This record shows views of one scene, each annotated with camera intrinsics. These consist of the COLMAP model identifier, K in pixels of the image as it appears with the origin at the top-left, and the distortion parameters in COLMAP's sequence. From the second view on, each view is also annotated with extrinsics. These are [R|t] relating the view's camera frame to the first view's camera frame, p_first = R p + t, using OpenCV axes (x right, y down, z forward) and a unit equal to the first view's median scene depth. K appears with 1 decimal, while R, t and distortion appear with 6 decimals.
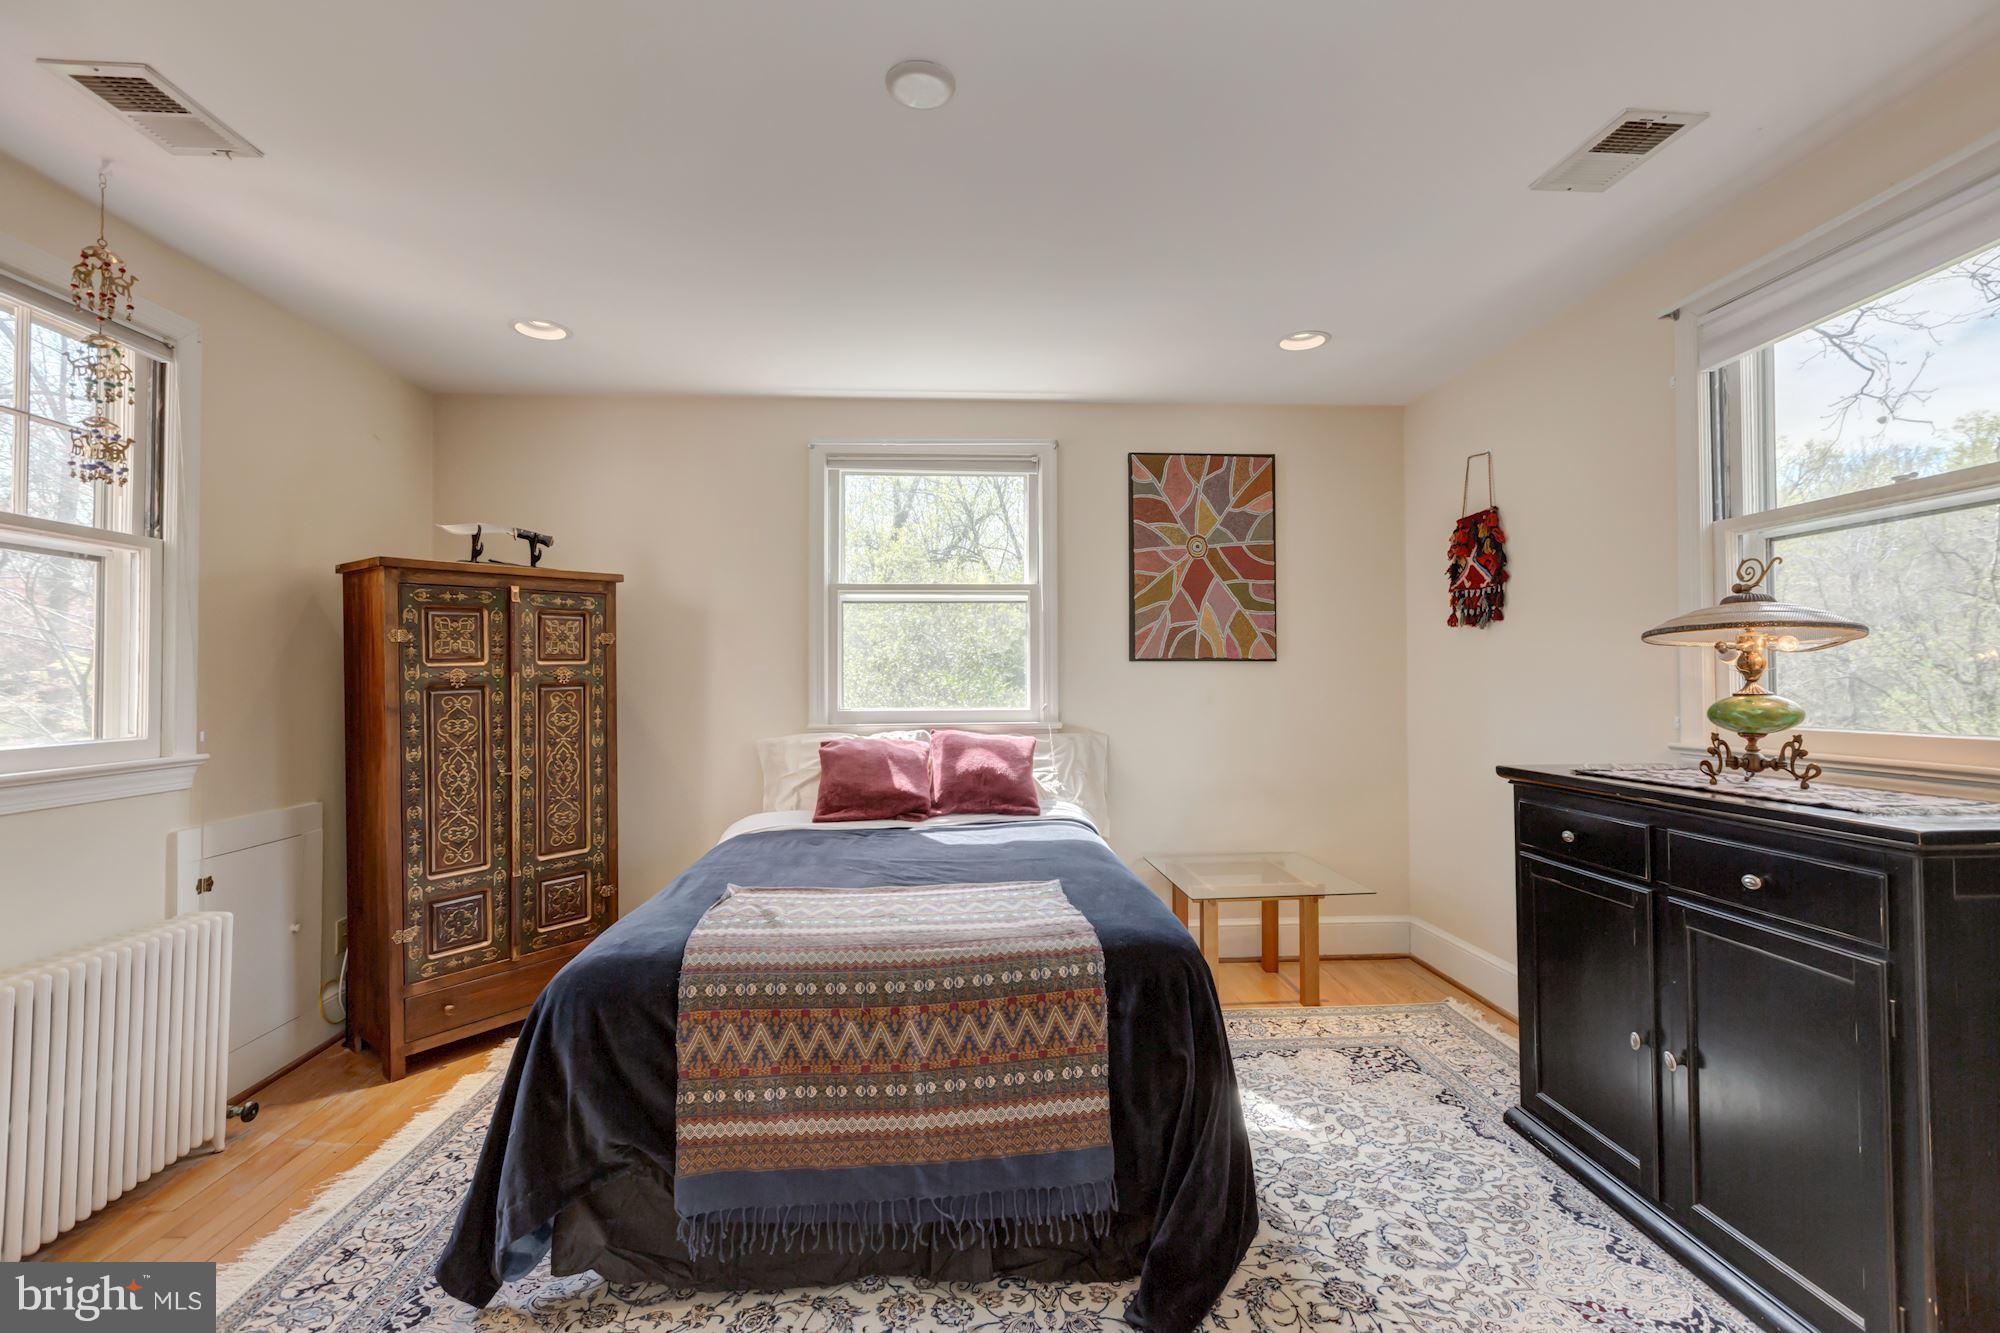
lens RADIAL K [[911.4, 0, 1002.4], [0, 911.4, 658.9], [0, 0, 1]] dist [-0.000907, 0.000079]
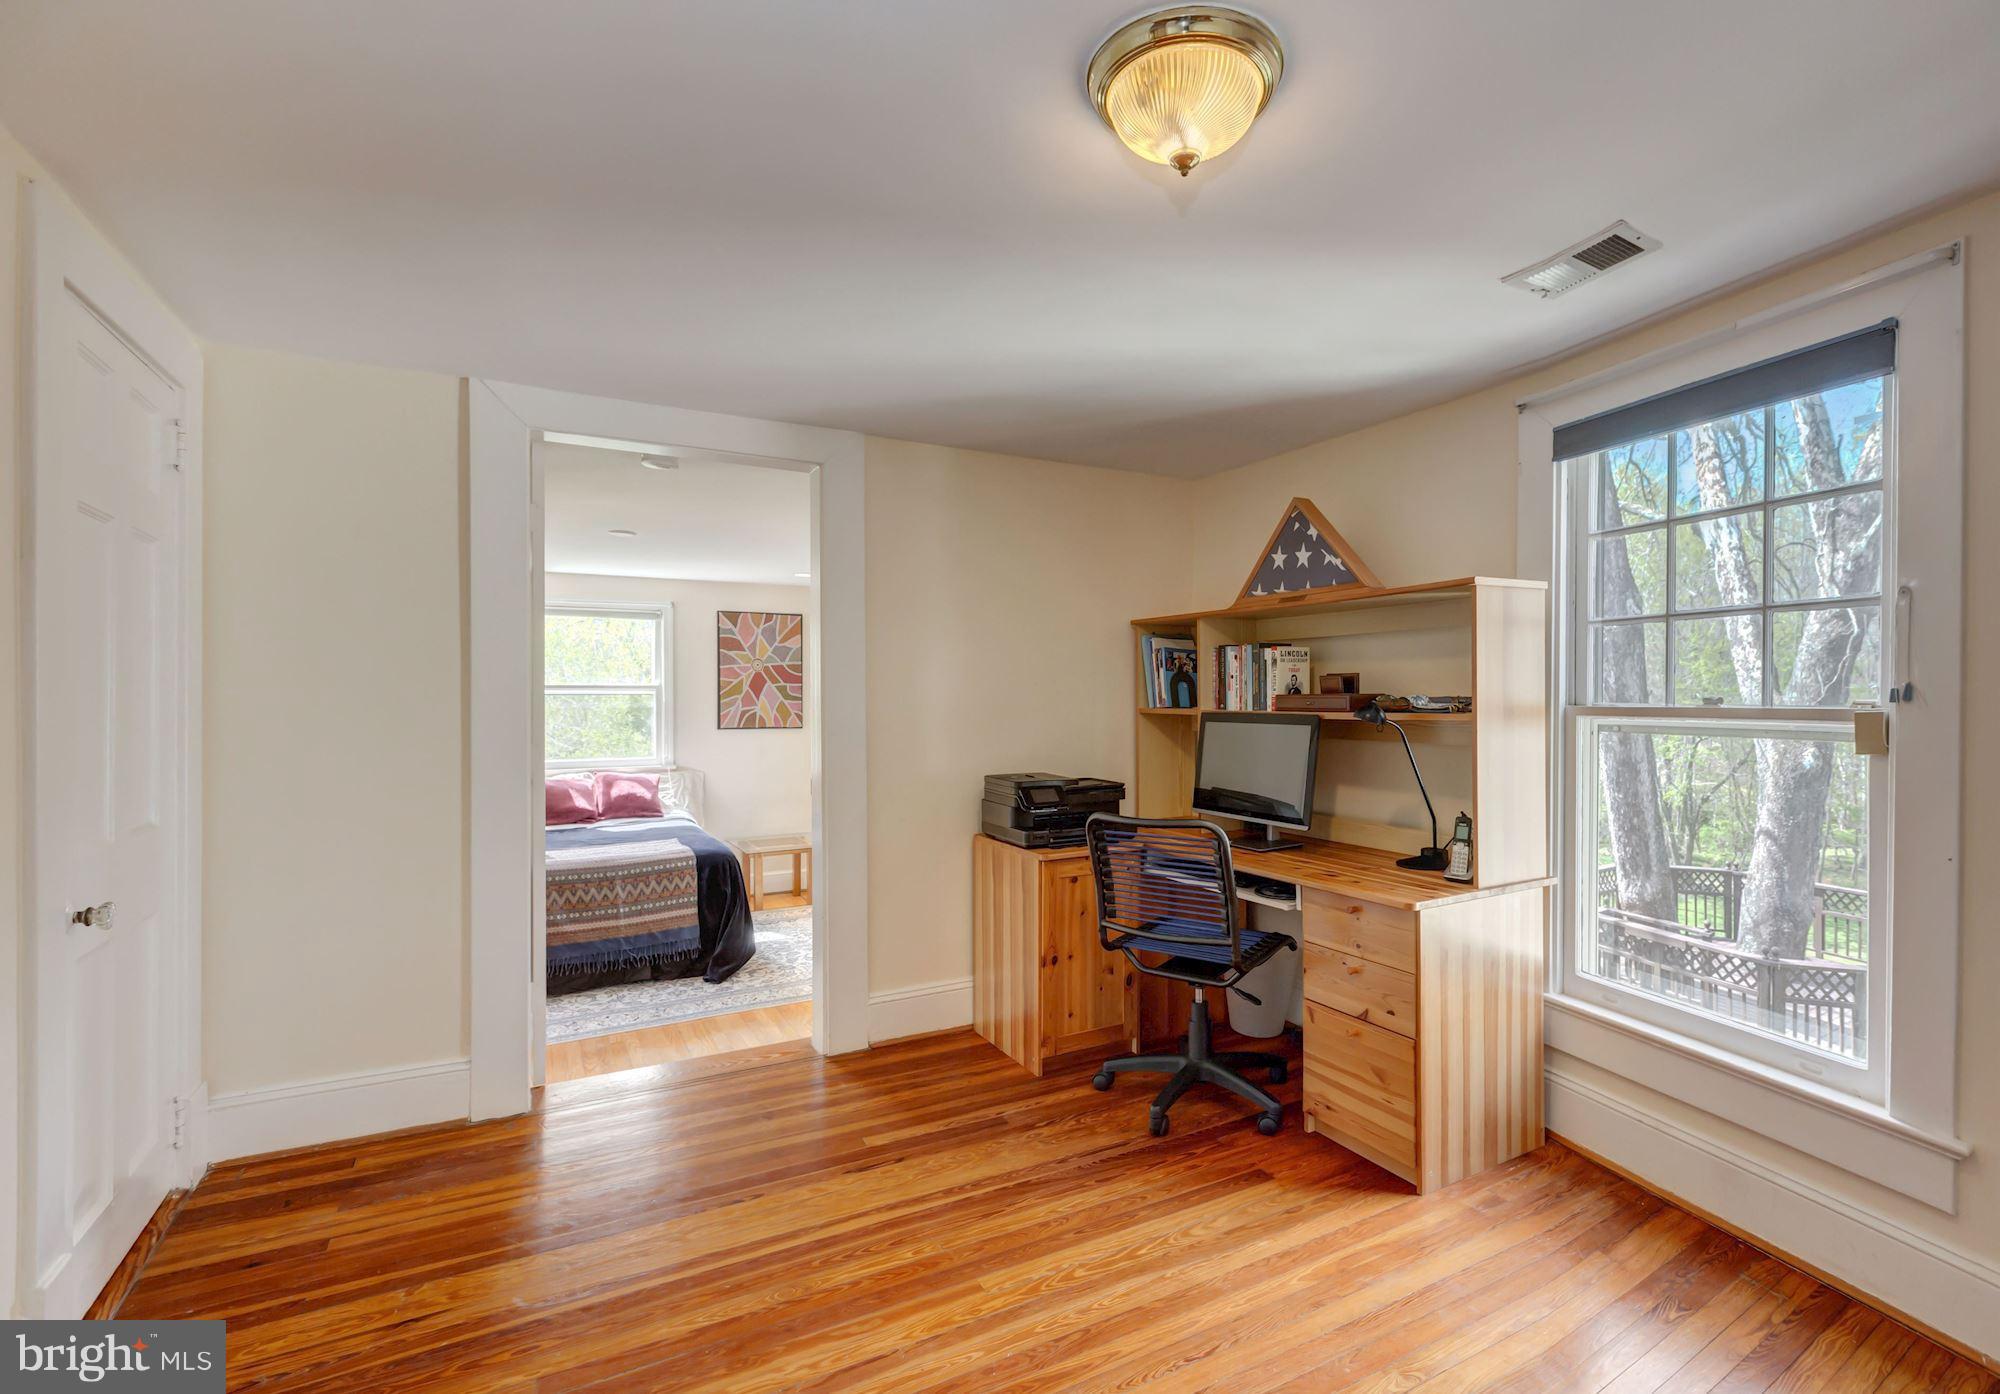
lens RADIAL K [[918.1, 0, 1045.9], [0, 918.1, 706.5], [0, 0, 1]] dist [0.002359, 0.000064]
pose [[0.897679, 0.000336, 0.440651, -0.082462], [-0.011721, 0.999664, 0.023115, -0.103148], [-0.440495, -0.025915, 0.897381, -0.993217]]
